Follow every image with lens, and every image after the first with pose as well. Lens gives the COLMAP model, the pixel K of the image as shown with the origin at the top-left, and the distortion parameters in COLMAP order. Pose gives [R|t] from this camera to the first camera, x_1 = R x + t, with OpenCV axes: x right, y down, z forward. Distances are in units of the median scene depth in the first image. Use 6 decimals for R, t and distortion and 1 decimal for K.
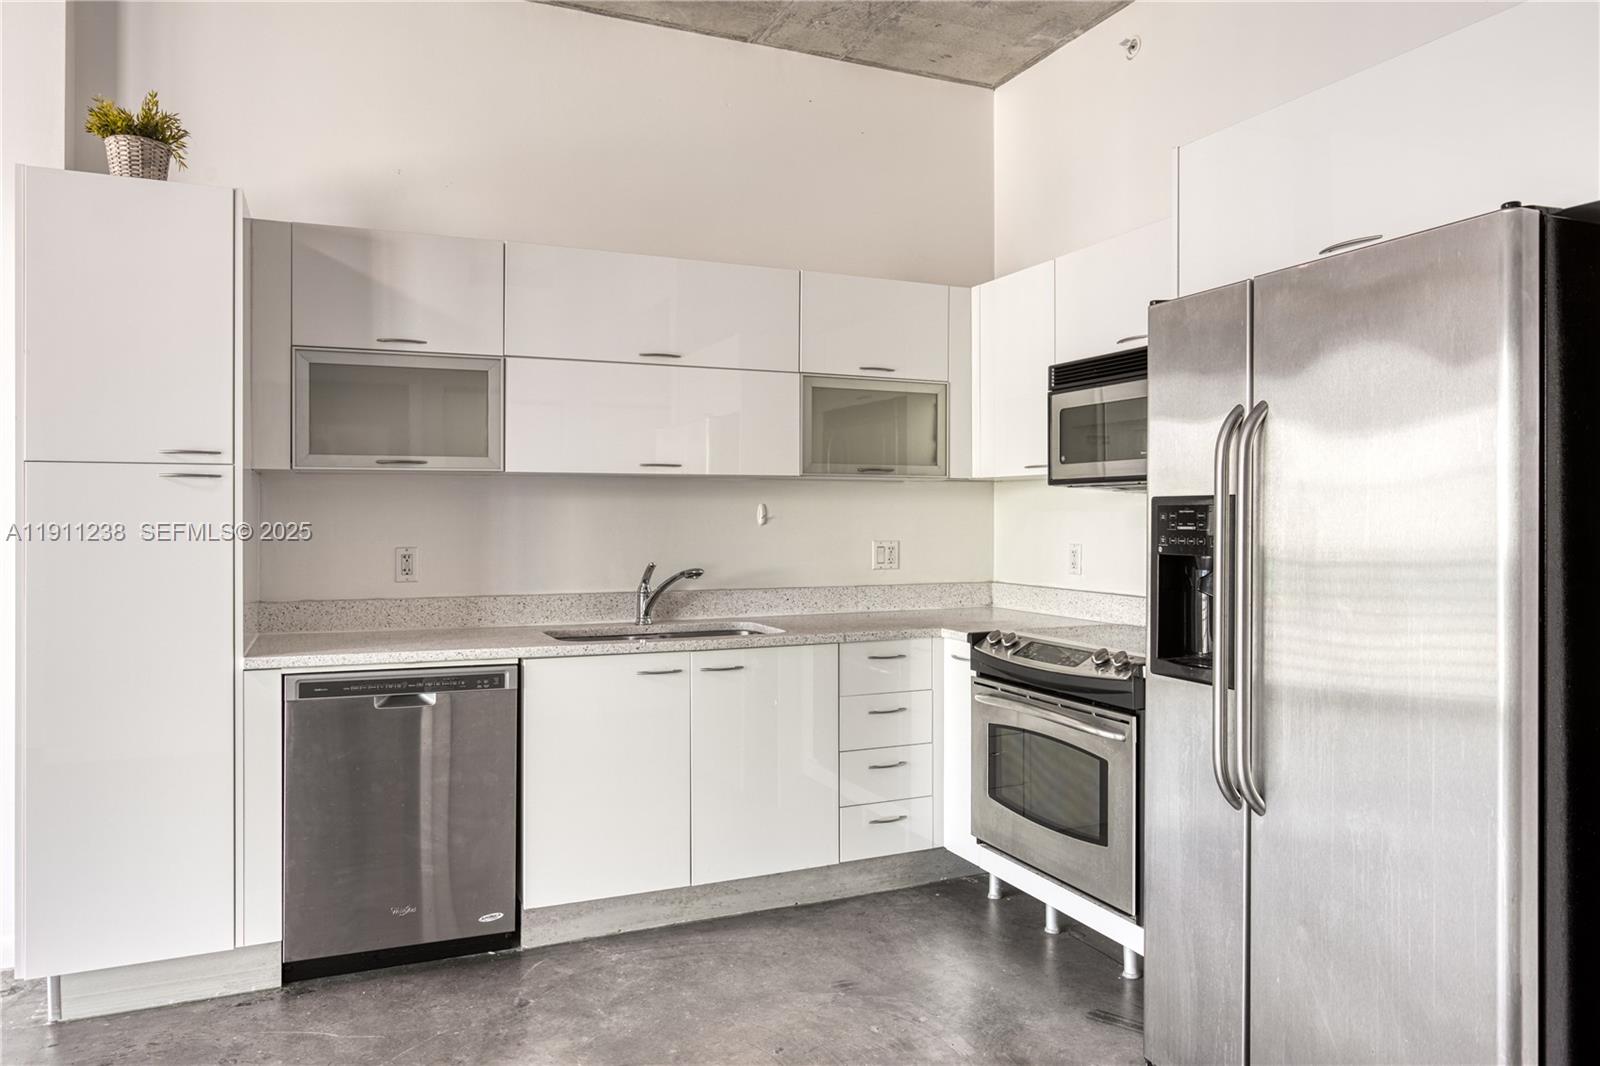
lens RADIAL K [[1061.5, 0, 792.6], [0, 1061.5, 510.3], [0, 0, 1]] dist [0.007357, 0.001793]
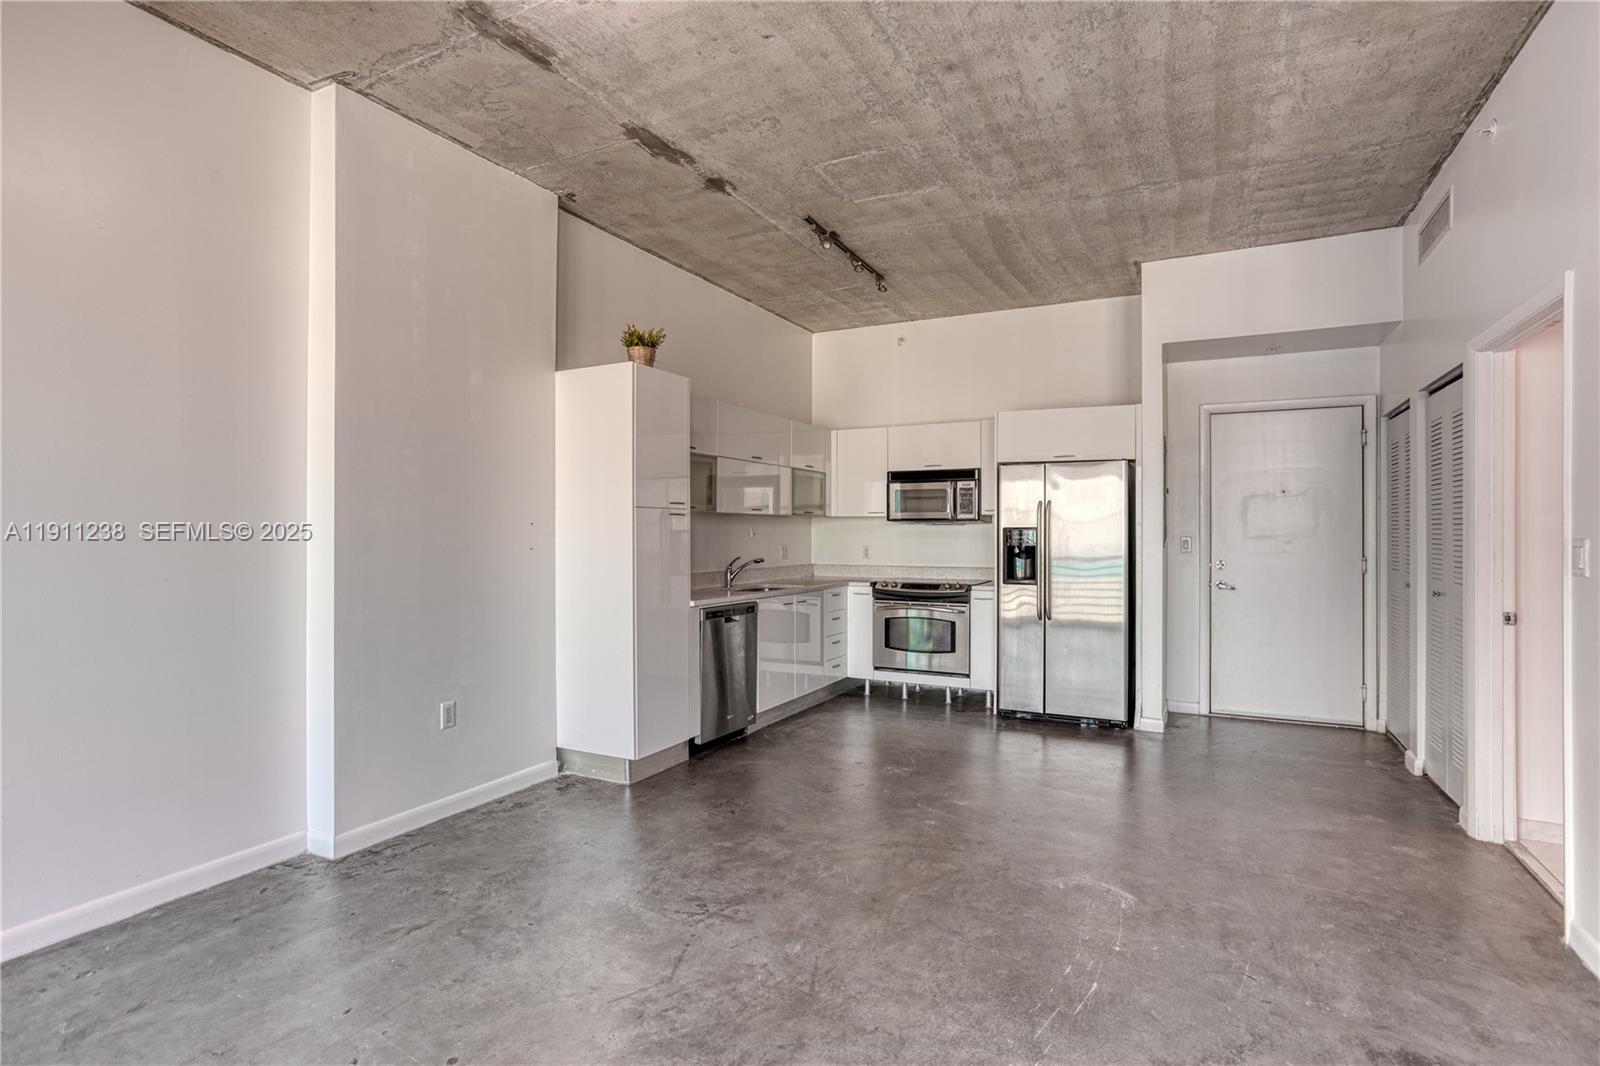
lens RADIAL K [[799.3, 0, 810.2], [0, 799.3, 530.3], [0, 0, 1]] dist [-0.042172, 0.032471]
pose [[0.769250, 0.002142, 0.638944, -1.061513], [-0.004036, 0.999991, 0.001507, -0.003671], [-0.638935, -0.003738, 0.769251, -0.288094]]
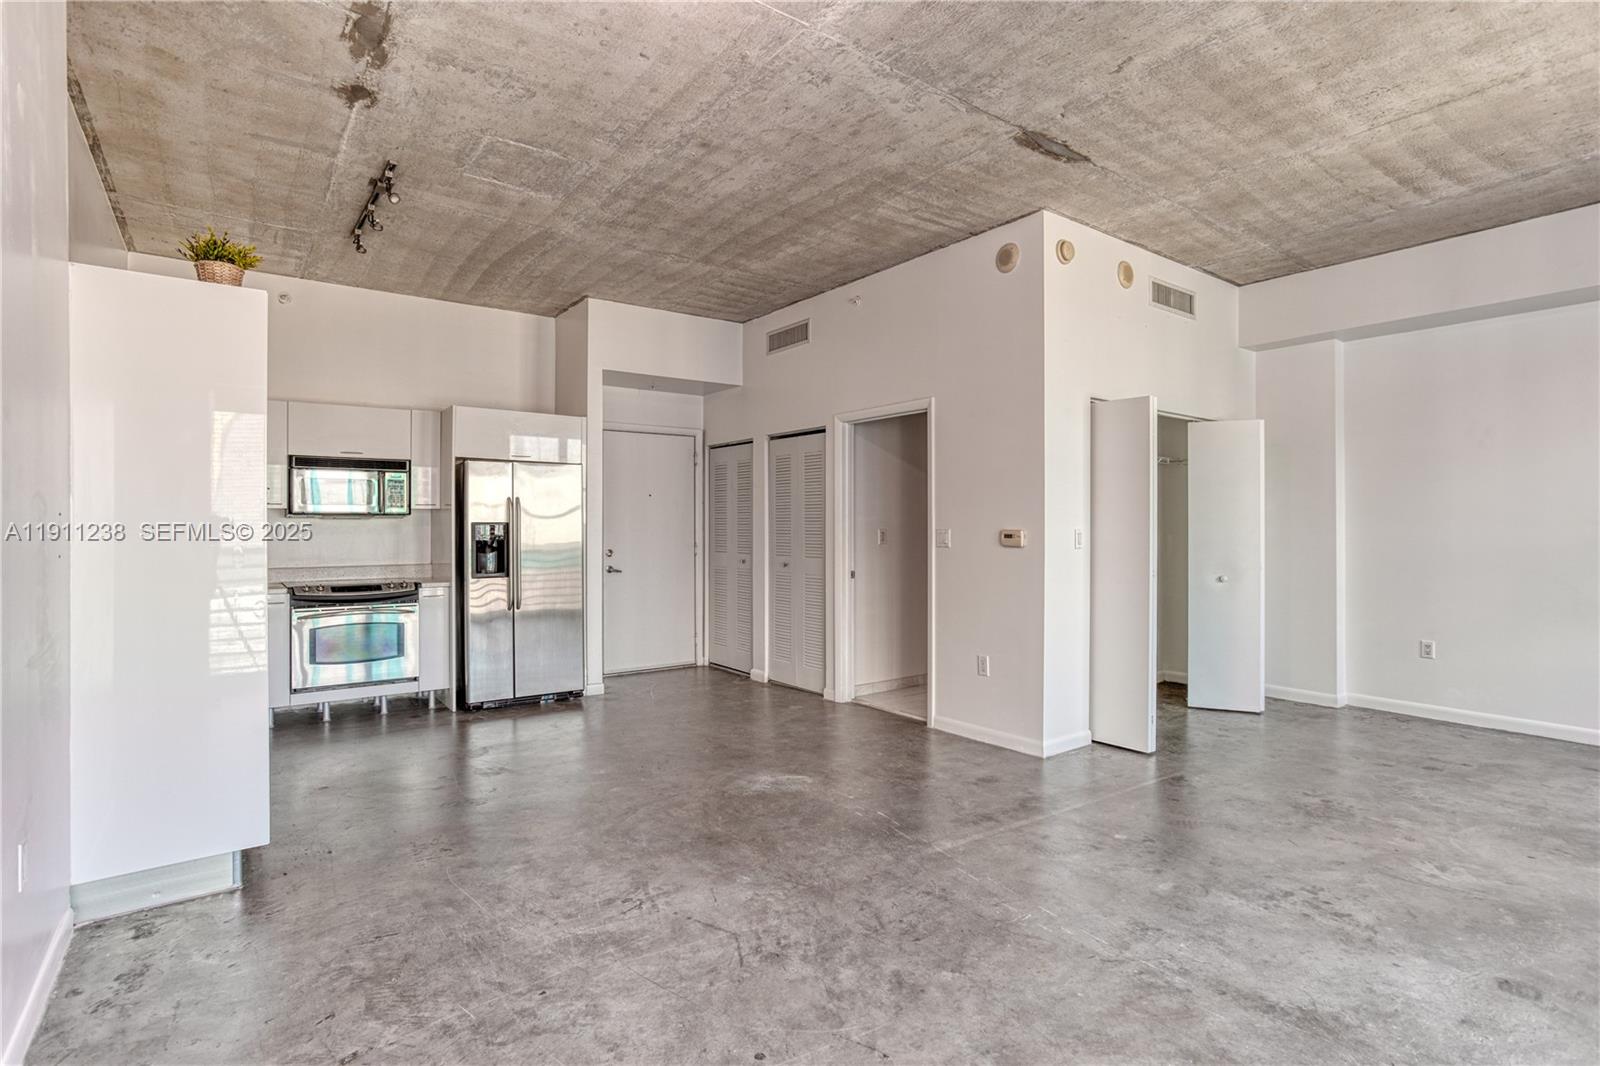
lens RADIAL K [[799.3, 0, 808.3], [0, 799.3, 525.7], [0, 0, 1]] dist [-0.042172, 0.032471]
pose [[-0.238745, 0.000823, 0.971082, -1.449688], [-0.002232, 0.999997, -0.001397, -0.001502], [-0.971080, -0.002501, -0.238742, 0.399893]]
